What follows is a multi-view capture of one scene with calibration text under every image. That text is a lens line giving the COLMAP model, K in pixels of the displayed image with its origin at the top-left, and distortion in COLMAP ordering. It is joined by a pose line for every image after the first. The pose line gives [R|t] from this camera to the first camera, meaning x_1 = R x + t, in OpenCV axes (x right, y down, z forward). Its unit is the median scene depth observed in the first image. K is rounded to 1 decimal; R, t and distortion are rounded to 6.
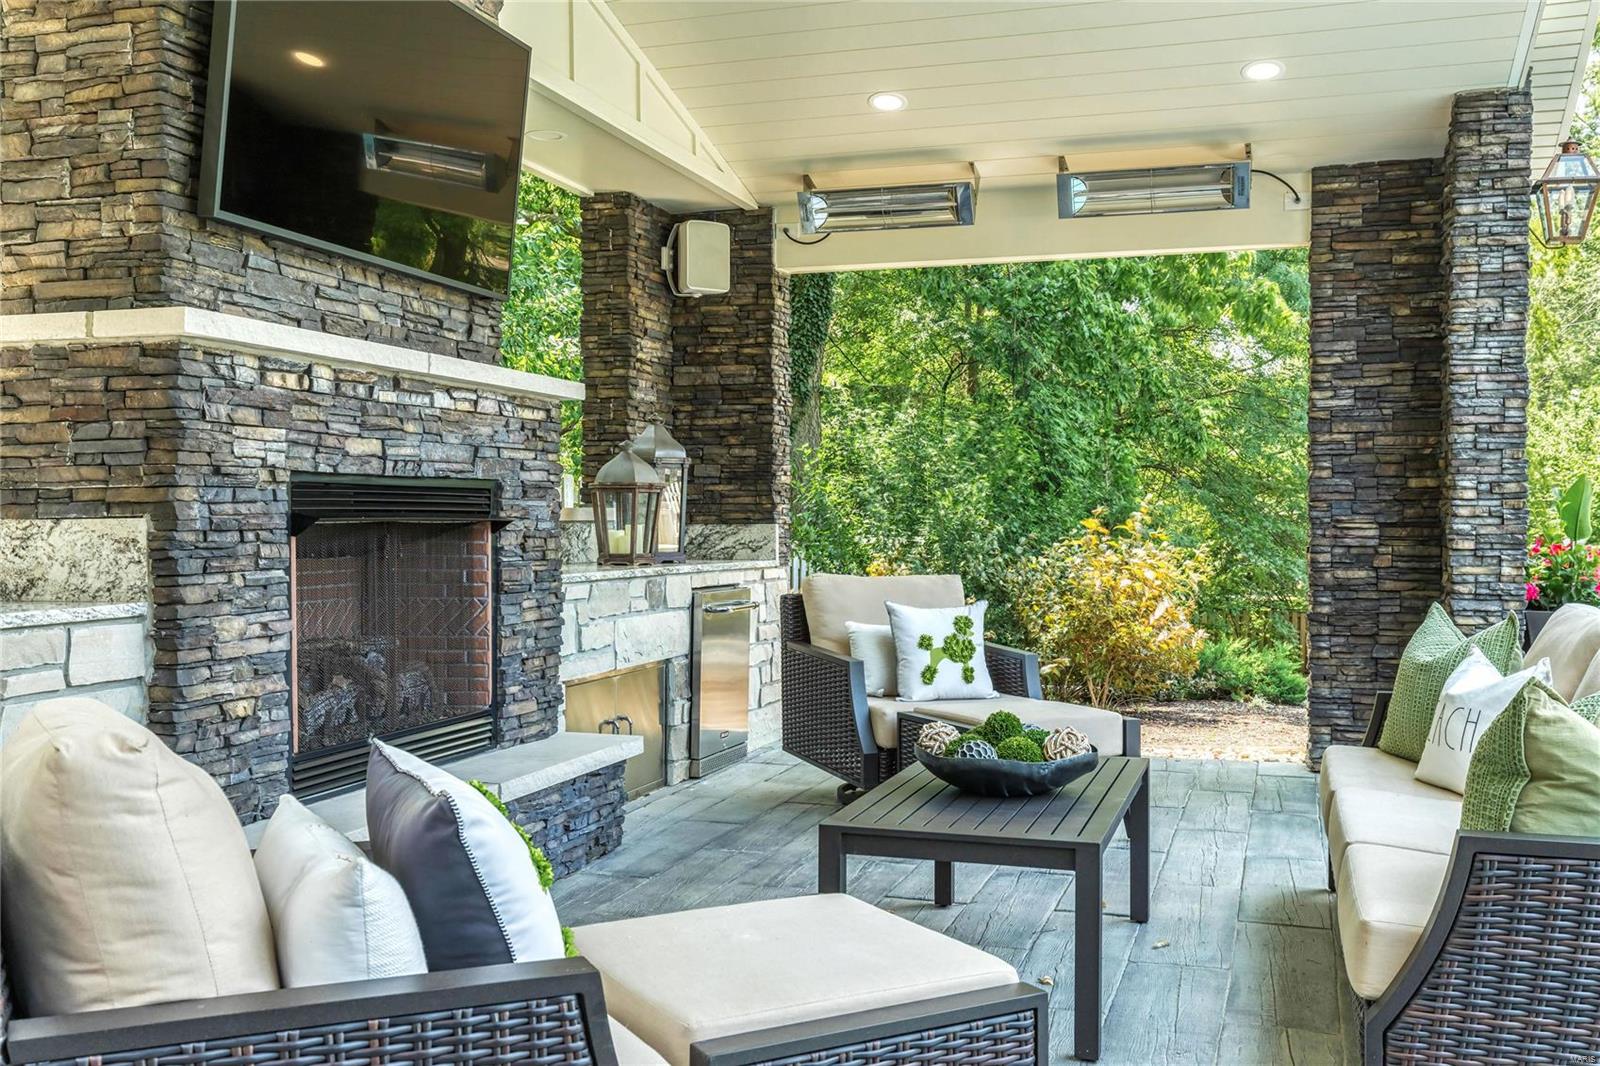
lens RADIAL K [[1494.8, 0, 800.0], [0, 1494.8, 533.0], [0, 0, 1]] dist [0.005627, -0.001157]
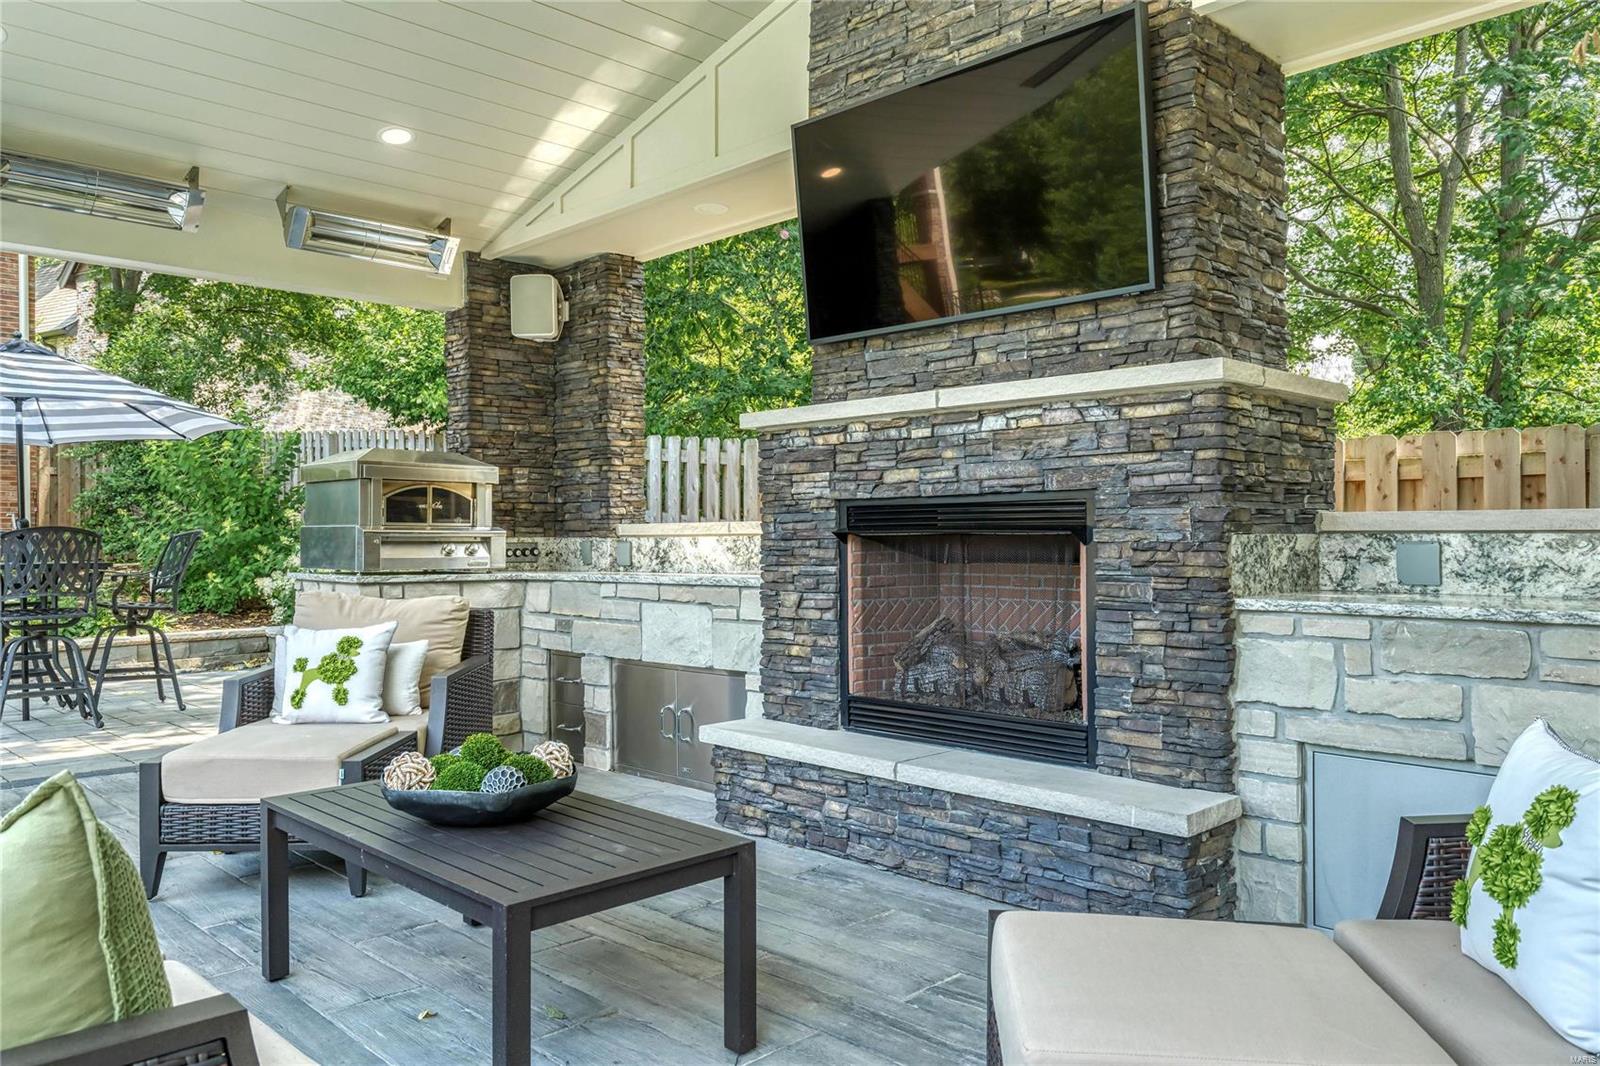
lens RADIAL K [[1163.4, 0, 800.0], [0, 1163.4, 533.0], [0, 0, 1]] dist [-0.001289, -0.001176]
pose [[-0.464755, 0.000385, -0.885439, 0.433376], [-0.003260, 0.999992, 0.002146, -0.006810], [0.885433, 0.003883, -0.464750, 0.941012]]
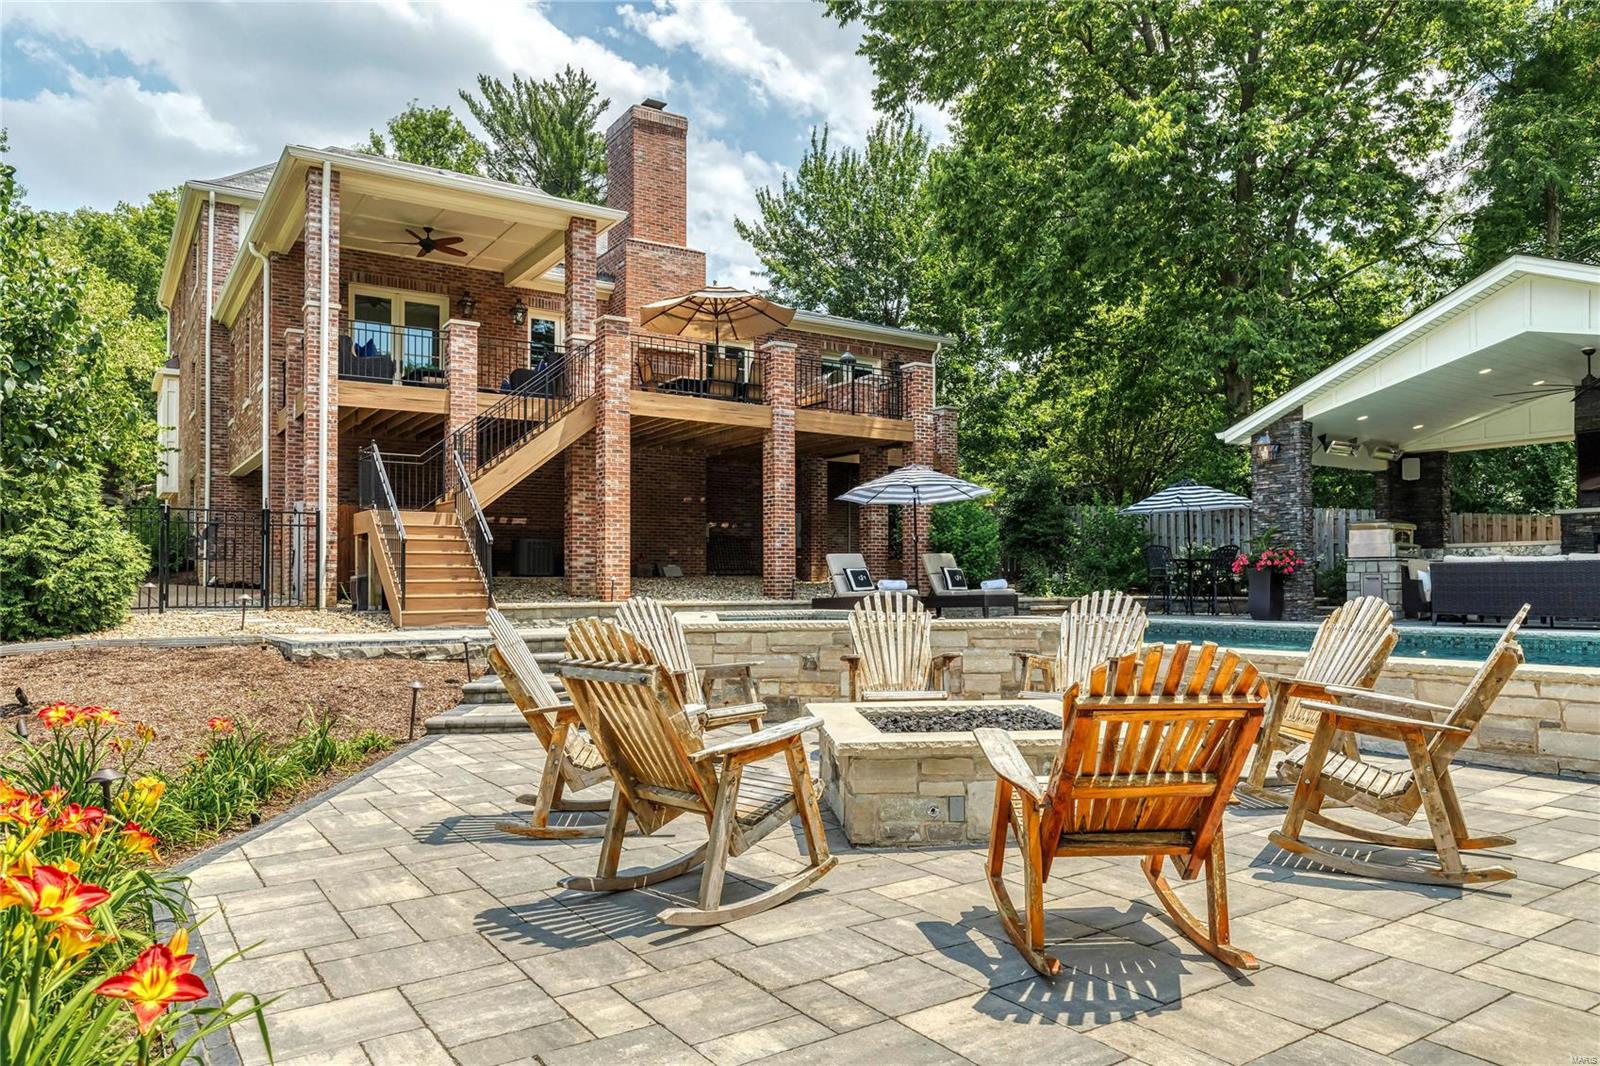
lens RADIAL K [[1079.1, 0, 800.0], [0, 1079.1, 533.0], [0, 0, 1]] dist [0.003109, 0.001979]
pose [[-0.628257, -0.036322, -0.777157, 2.911146], [-0.007189, 0.999138, -0.040884, 0.090701], [0.777972, -0.020099, -0.627977, 0.765703]]
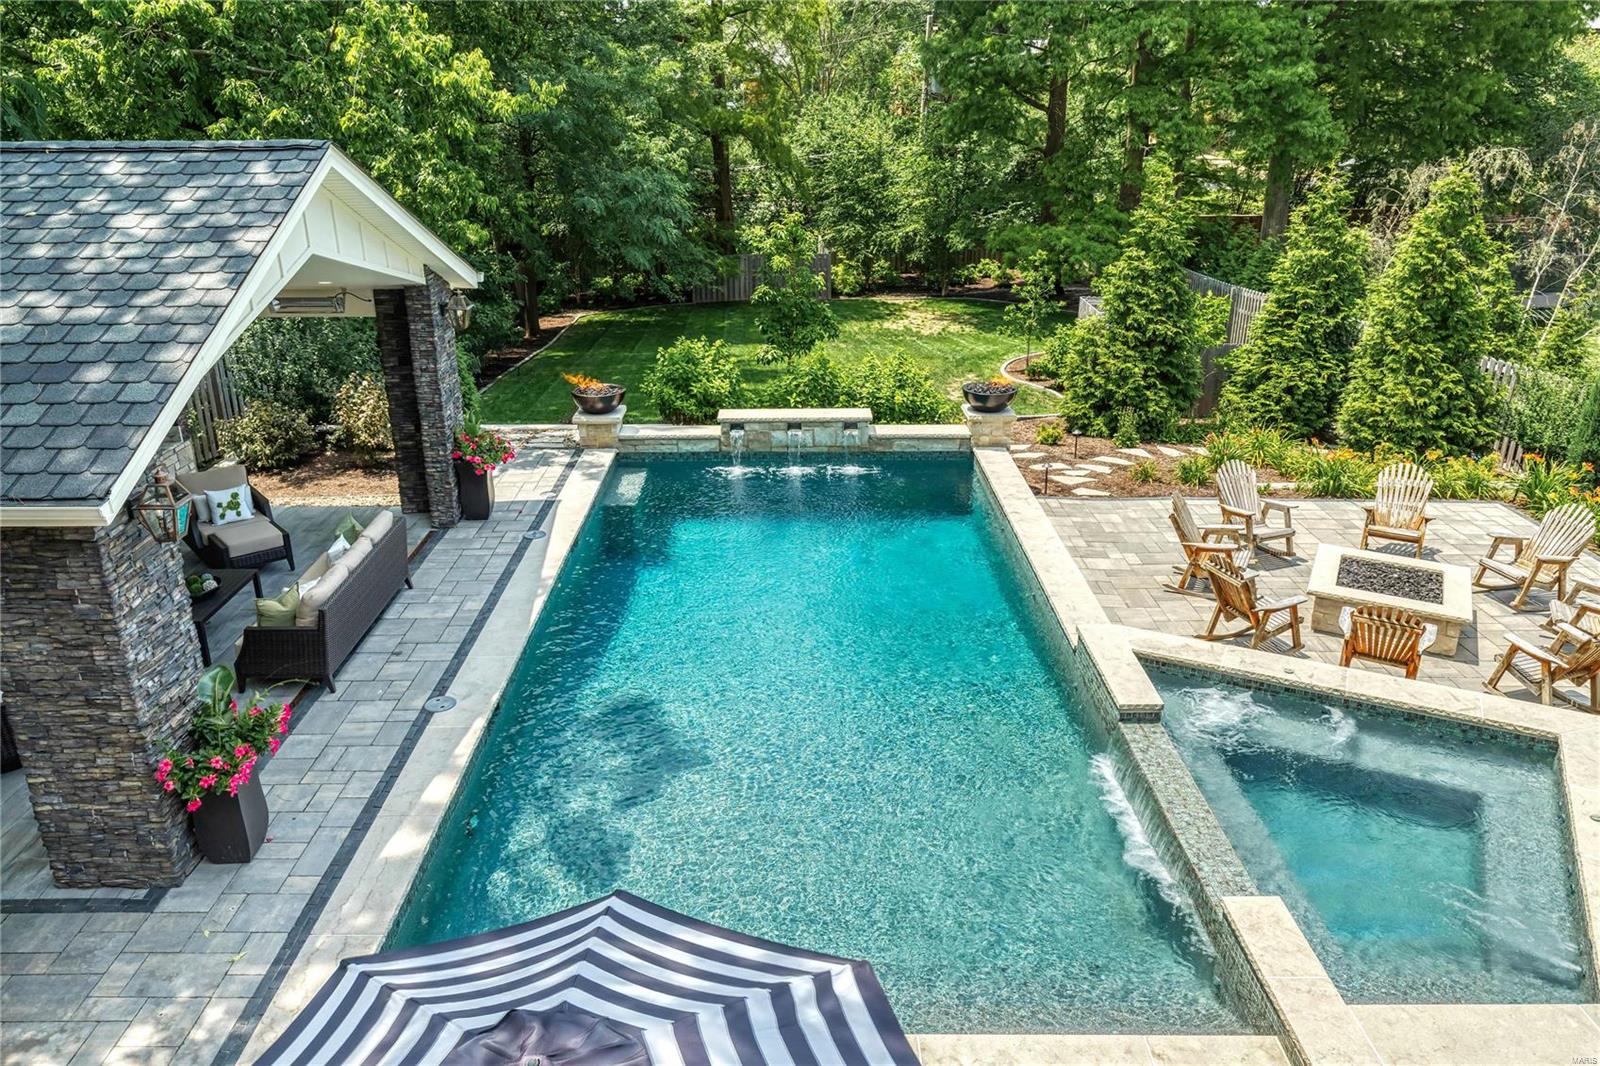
lens RADIAL K [[1137.6, 0, 755.6], [0, 1137.6, 535.6], [0, 0, 1]] dist [0.006051, 0.005071]
pose [[0.958480, -0.111439, 0.262483, 0.462165], [0.010210, 0.933299, 0.358955, -0.609584], [-0.284977, -0.341372, 0.895686, -1.192340]]
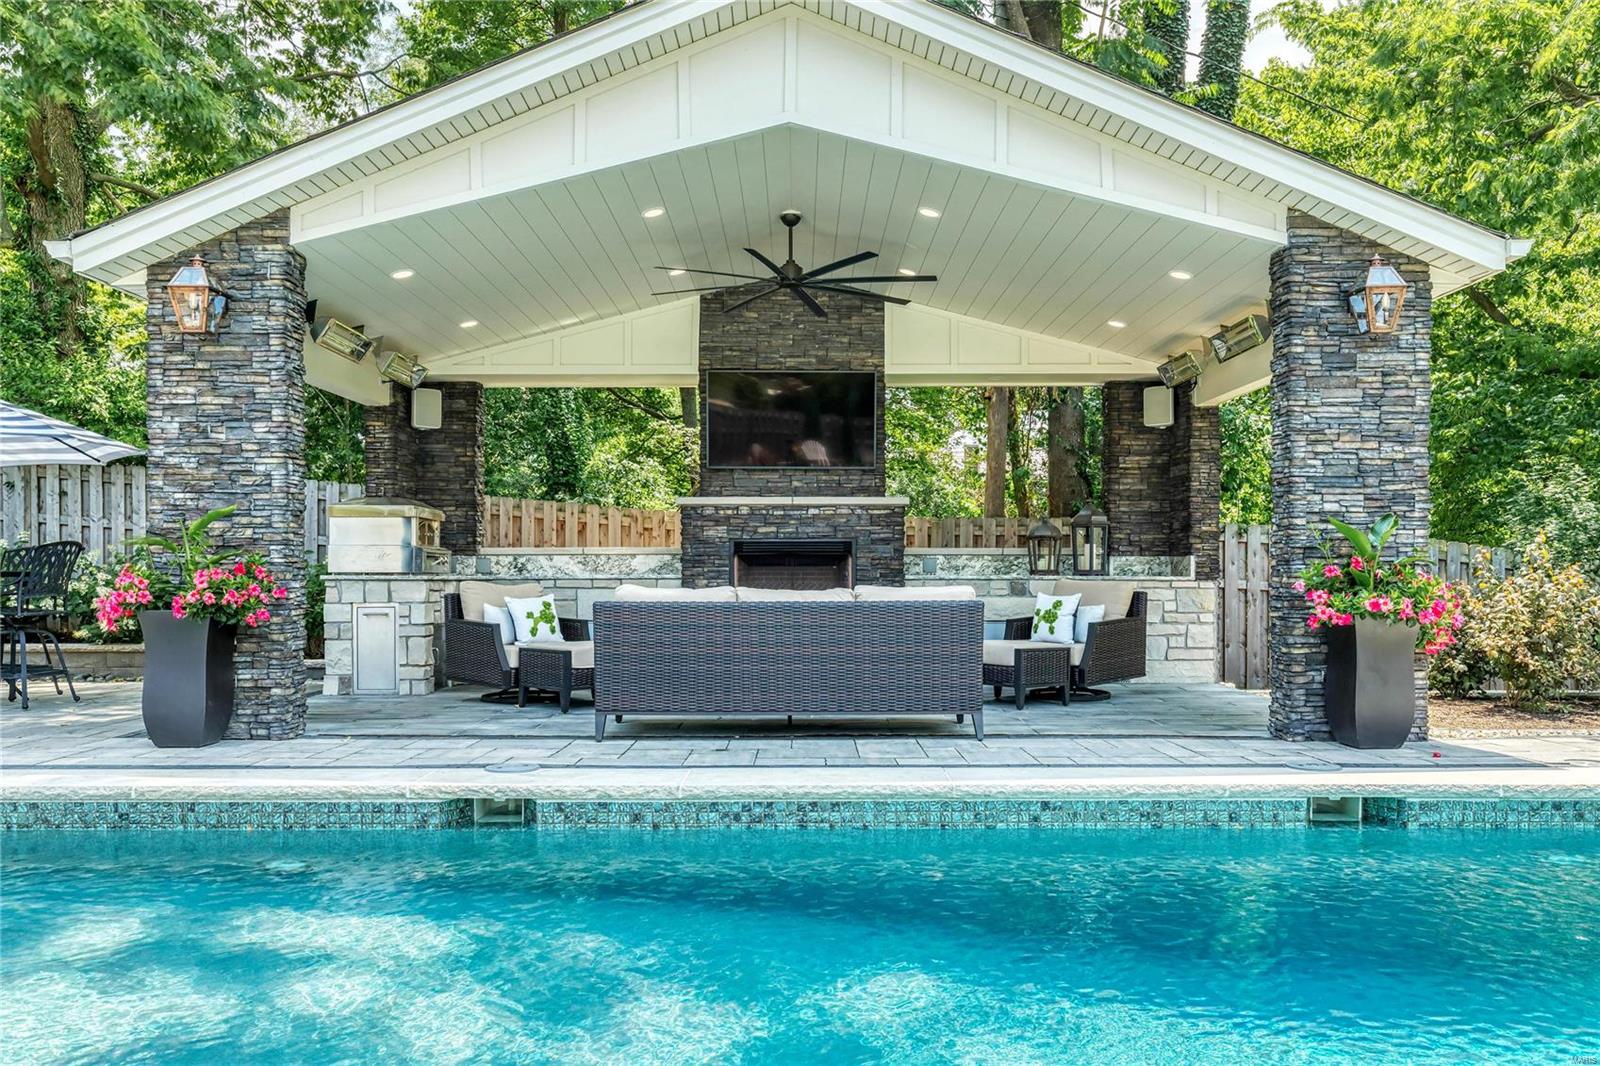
lens RADIAL K [[1174.8, 0, 814.7], [0, 1174.8, 589.1], [0, 0, 1]] dist [0.002003, -0.002105]
pose [[0.312020, 0.015860, -0.949943, 1.416798], [-0.008885, 0.999866, 0.013776, 0.021841], [0.950034, 0.004142, 0.312119, 0.218588]]
